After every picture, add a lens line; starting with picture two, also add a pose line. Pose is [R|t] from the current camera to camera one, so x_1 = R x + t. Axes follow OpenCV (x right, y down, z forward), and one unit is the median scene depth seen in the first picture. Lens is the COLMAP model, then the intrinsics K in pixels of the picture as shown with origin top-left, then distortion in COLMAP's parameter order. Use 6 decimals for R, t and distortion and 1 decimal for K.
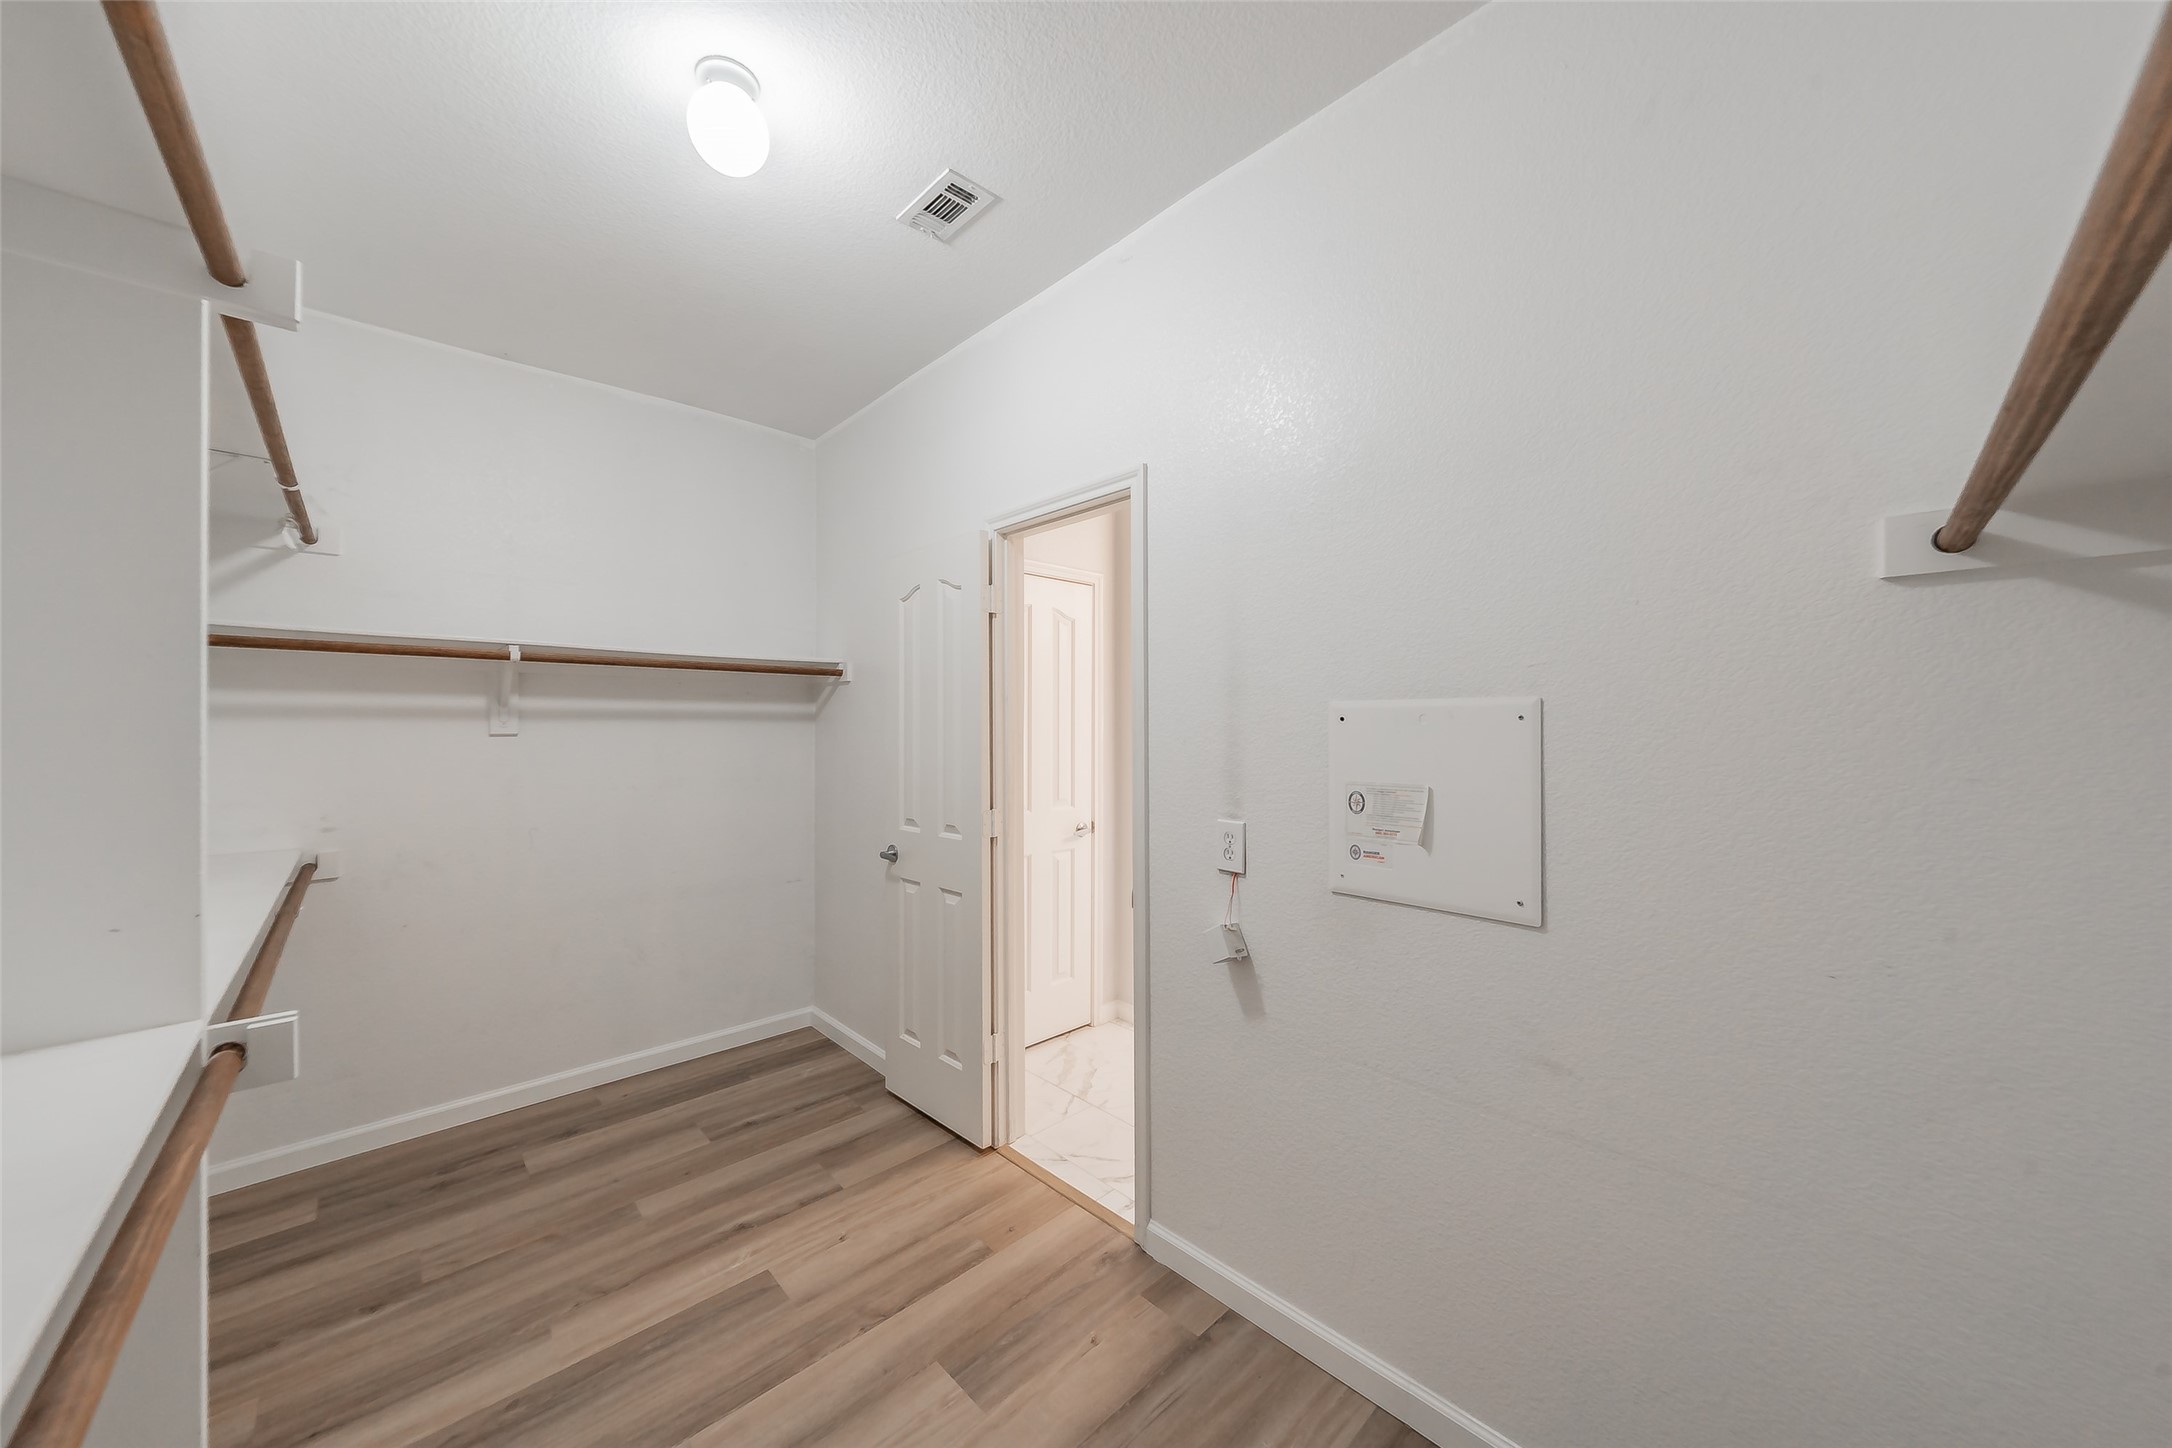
lens RADIAL K [[775.0, 0, 1089.8], [0, 775.0, 720.4], [0, 0, 1]] dist [-0.001702, -0.000125]
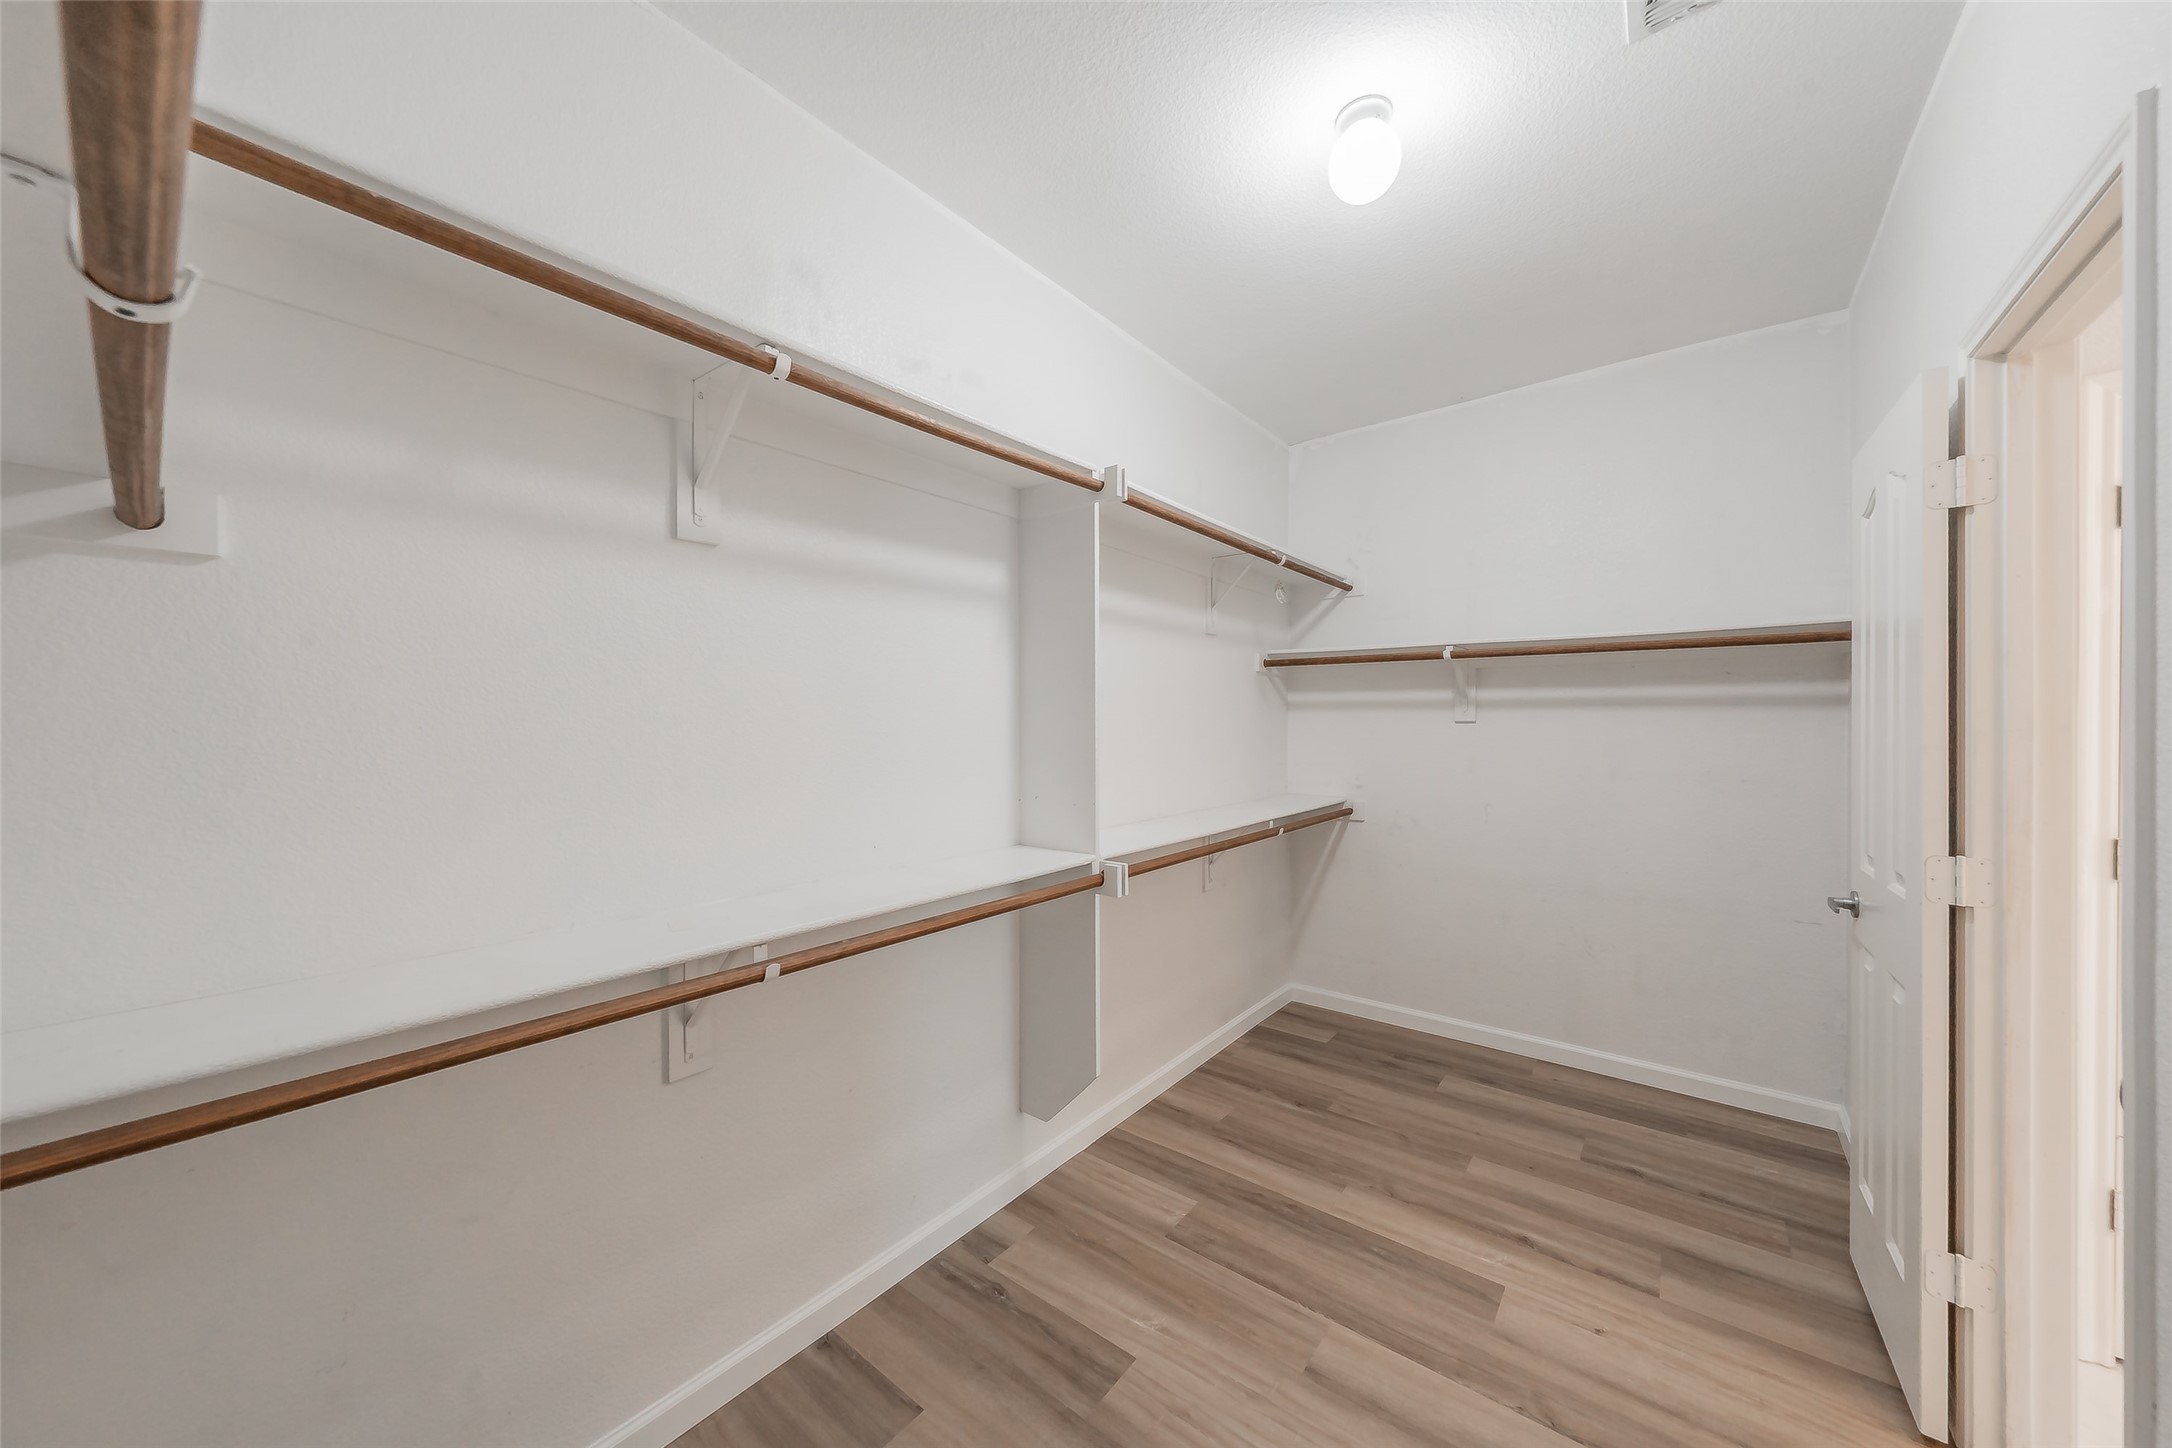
lens RADIAL K [[775.0, 0, 1089.8], [0, 775.0, 720.4], [0, 0, 1]] dist [-0.001702, -0.000125]
pose [[0.117541, 0.001406, -0.993067, 0.407017], [0.003381, 0.999993, 0.001816, 0.014285], [0.993062, -0.003571, 0.117535, 0.344708]]
